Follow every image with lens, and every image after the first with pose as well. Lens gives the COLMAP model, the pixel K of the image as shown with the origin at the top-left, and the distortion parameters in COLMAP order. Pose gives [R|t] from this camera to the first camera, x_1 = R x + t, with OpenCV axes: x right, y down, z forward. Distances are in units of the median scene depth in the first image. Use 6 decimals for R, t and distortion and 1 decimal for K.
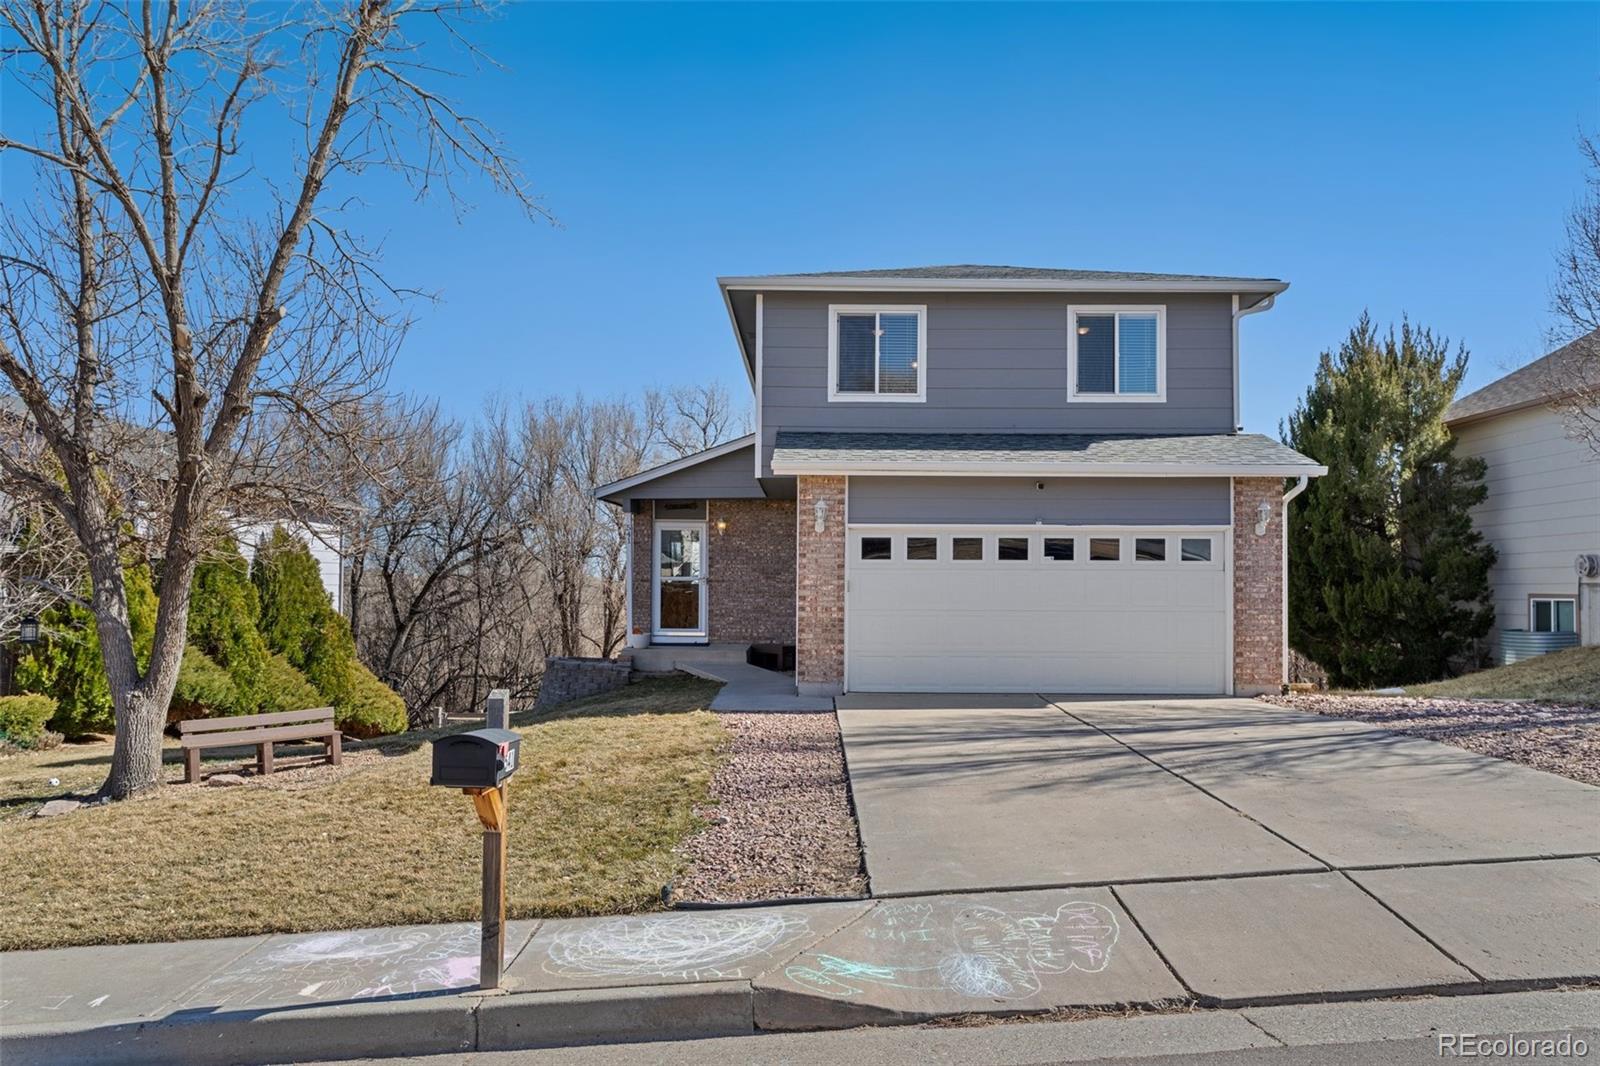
lens RADIAL K [[1189.6, 0, 795.8], [0, 1189.6, 572.0], [0, 0, 1]] dist [0.005475, 0.006048]
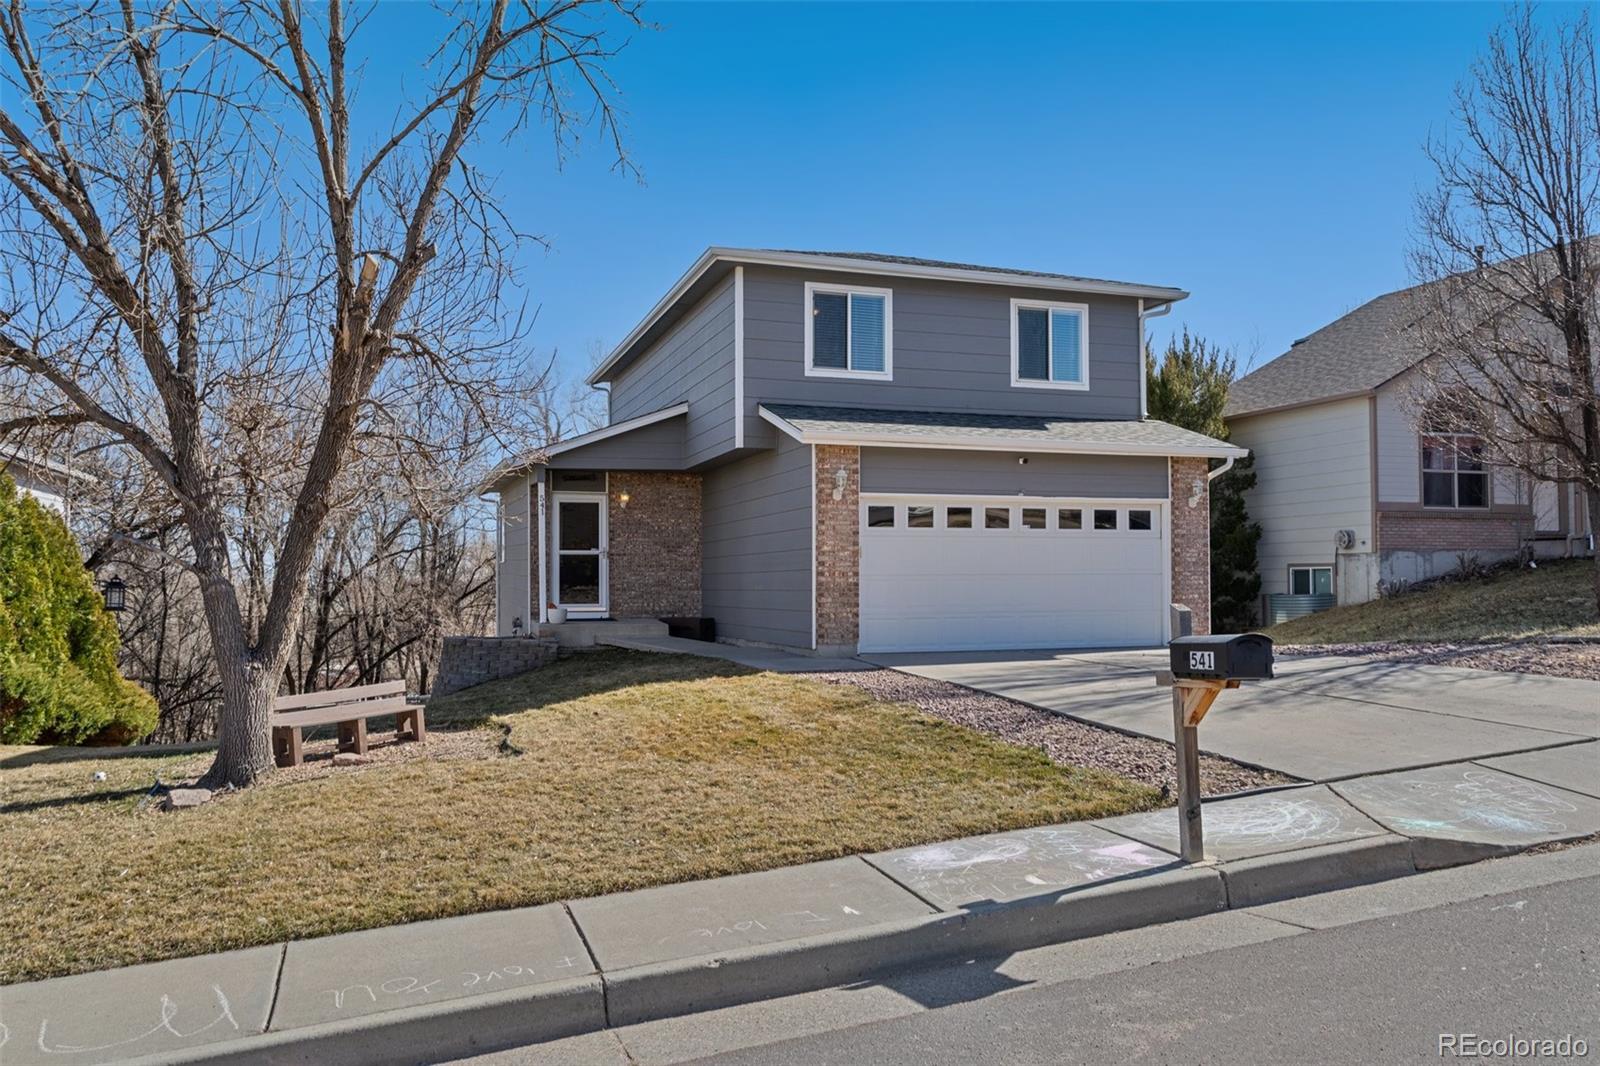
lens RADIAL K [[1216.7, 0, 803.4], [0, 1216.7, 563.1], [0, 0, 1]] dist [0.007394, 0.003521]
pose [[0.941674, -0.004326, 0.336498, -0.334762], [0.004639, 0.999989, -0.000126, 0.019809], [-0.336494, 0.001680, 0.941684, 0.006517]]
